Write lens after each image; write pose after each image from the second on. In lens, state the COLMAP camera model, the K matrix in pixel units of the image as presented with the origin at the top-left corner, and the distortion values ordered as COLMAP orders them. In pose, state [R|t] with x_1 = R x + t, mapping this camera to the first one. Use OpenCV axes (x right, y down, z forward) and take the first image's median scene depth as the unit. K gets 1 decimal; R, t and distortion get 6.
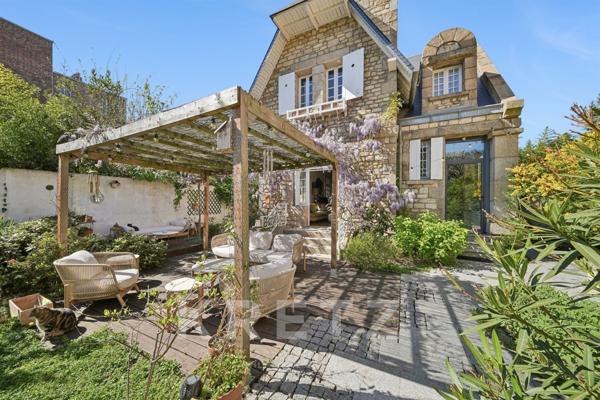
lens RADIAL K [[208.8, 0, 297.1], [0, 208.8, 214.2], [0, 0, 1]] dist [-0.000687, -0.000153]
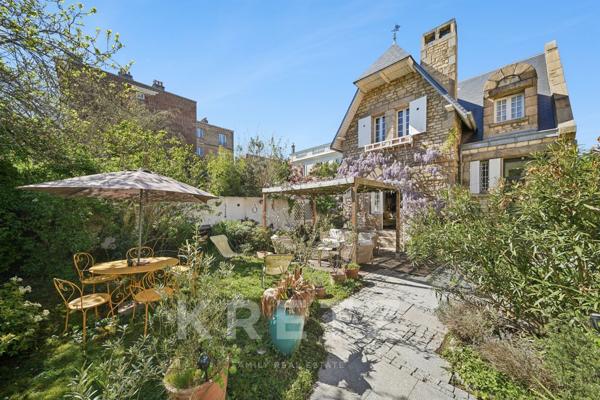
lens RADIAL K [[208.8, 0, 297.1], [0, 208.8, 214.2], [0, 0, 1]] dist [-0.000687, -0.000153]
pose [[0.943660, 0.001637, -0.330913, -0.016552], [-0.011610, 0.999536, -0.028164, 0.004717], [0.330713, 0.030419, 0.943241, -0.495658]]
